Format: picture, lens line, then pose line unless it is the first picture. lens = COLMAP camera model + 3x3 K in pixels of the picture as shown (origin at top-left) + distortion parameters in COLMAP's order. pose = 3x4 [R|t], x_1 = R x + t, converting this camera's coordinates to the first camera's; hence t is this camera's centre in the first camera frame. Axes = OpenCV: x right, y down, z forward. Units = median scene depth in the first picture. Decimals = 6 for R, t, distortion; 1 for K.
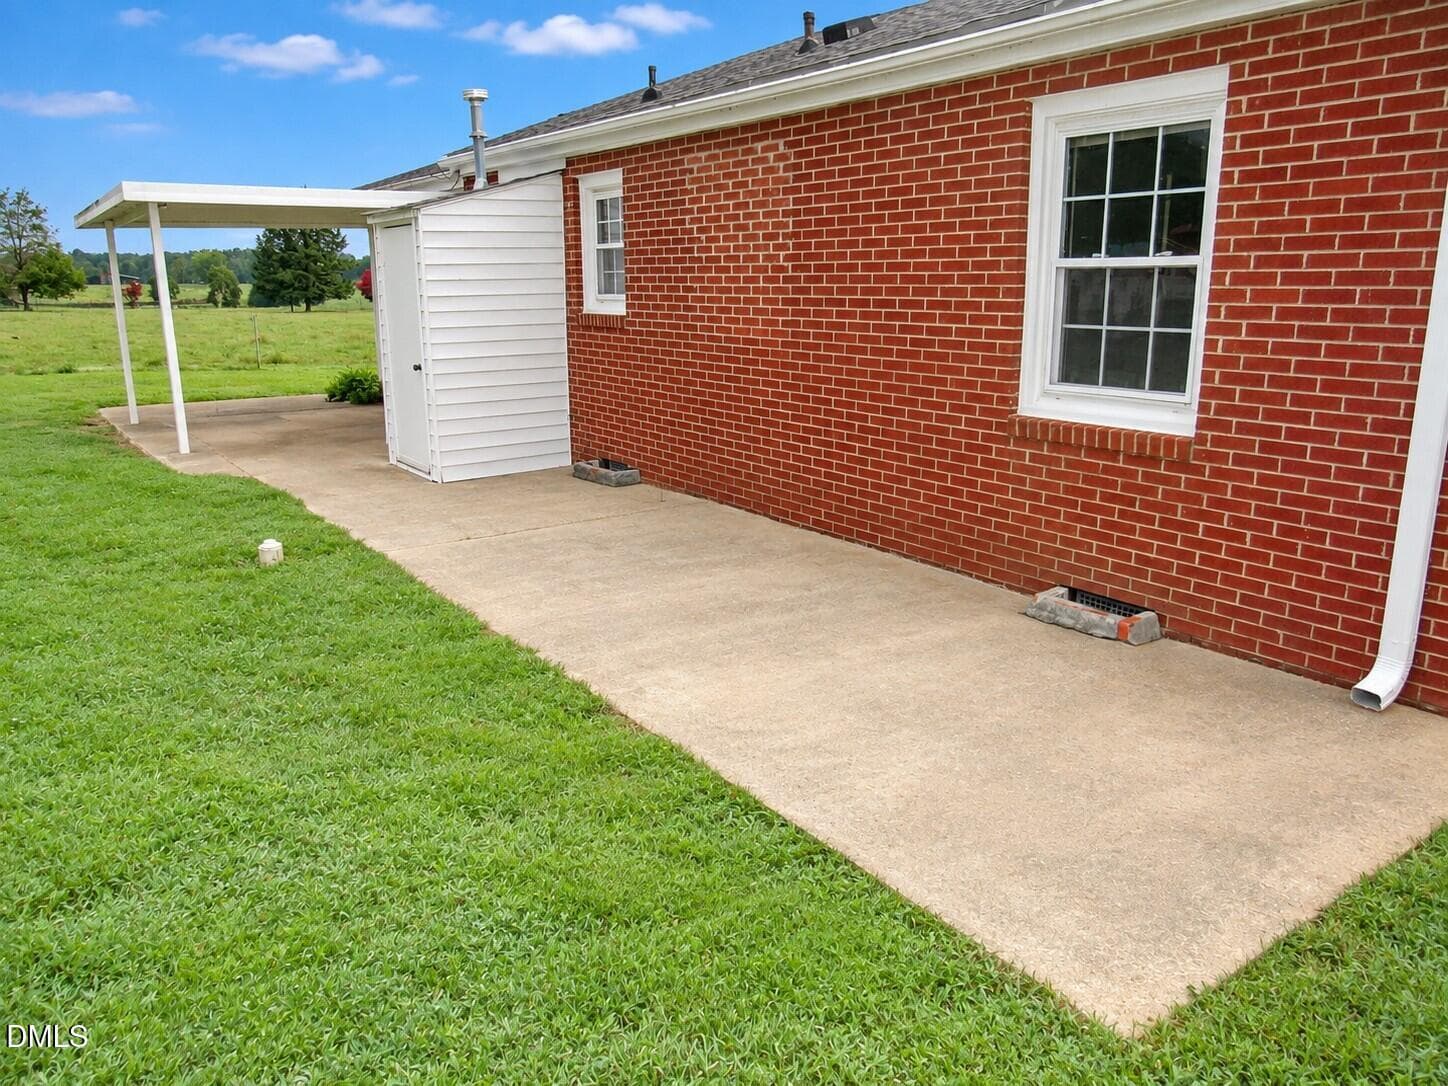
lens RADIAL K [[1039.8, 0, 728.2], [0, 1039.8, 517.9], [0, 0, 1]] dist [-0.007766, 0.004152]
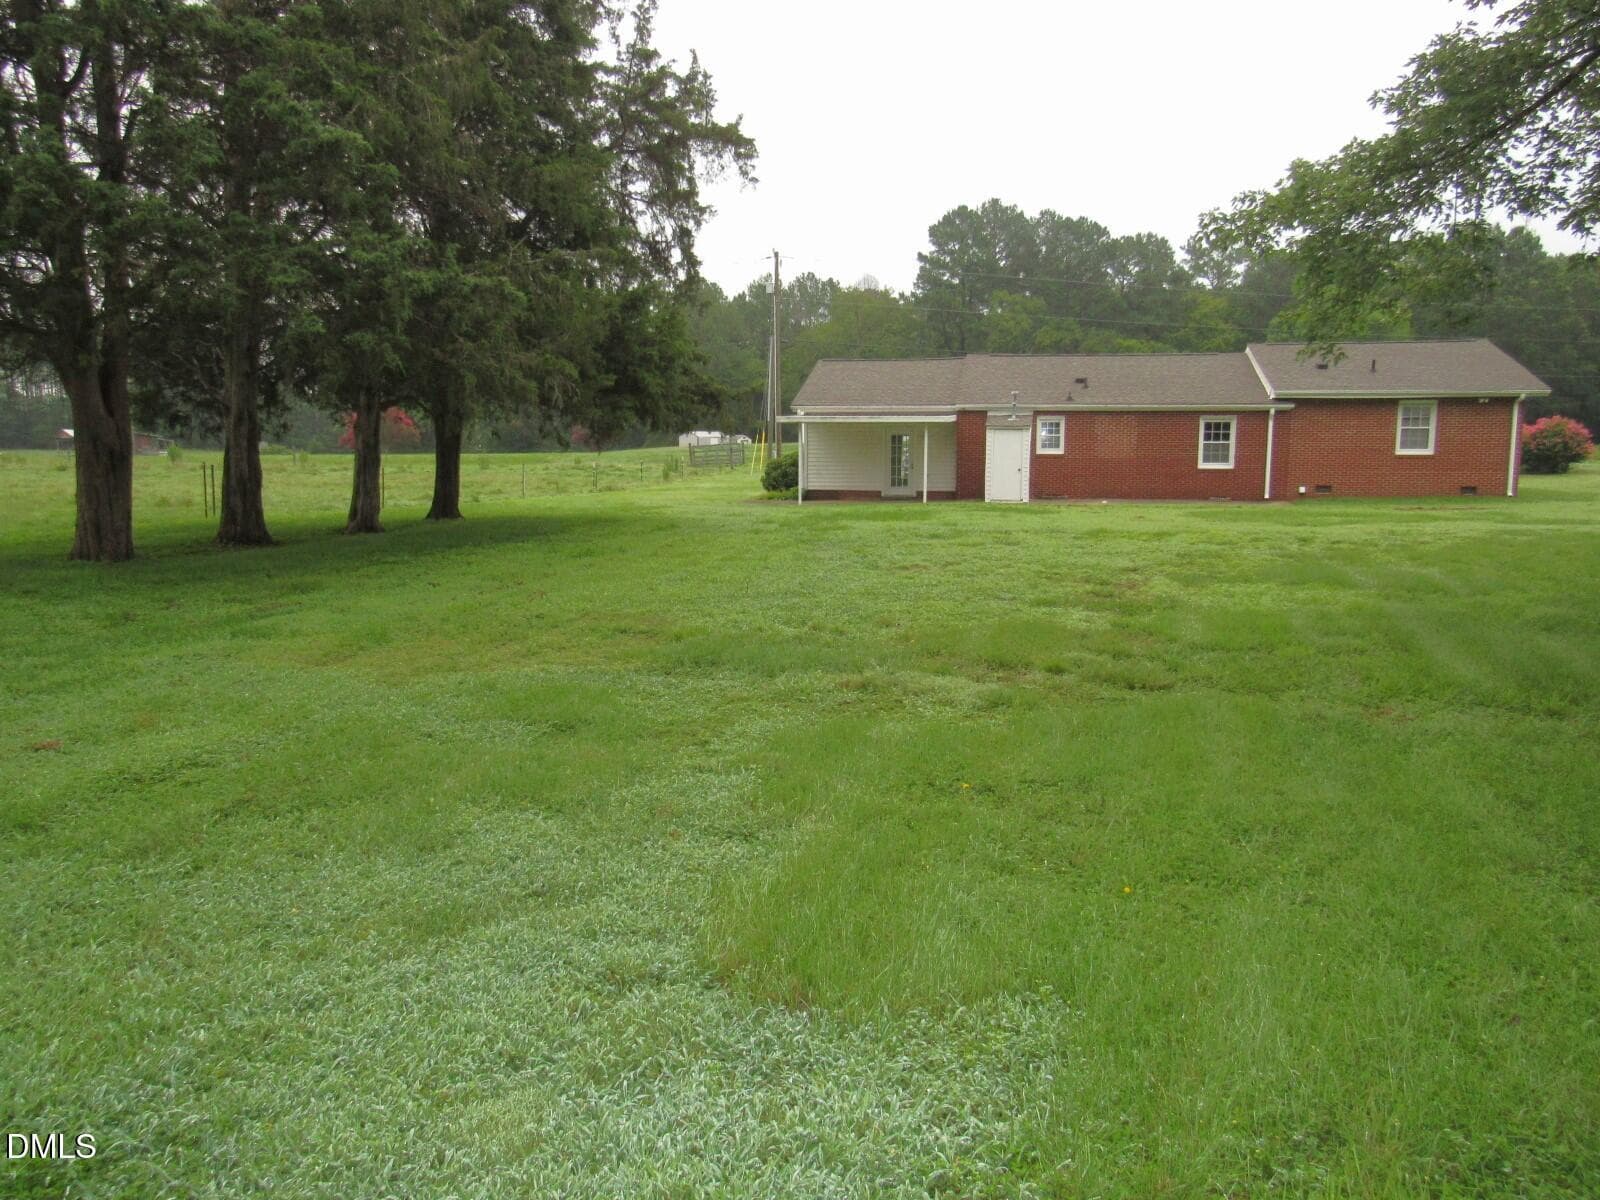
lens RADIAL K [[1149.0, 0, 804.6], [0, 1149.0, 572.2], [0, 0, 1]] dist [-0.007766, 0.004152]
pose [[0.720455, -0.087375, 0.687976, -3.694066], [0.154616, 0.987299, -0.036526, 0.235304], [-0.676046, 0.132687, 0.724814, -1.324078]]
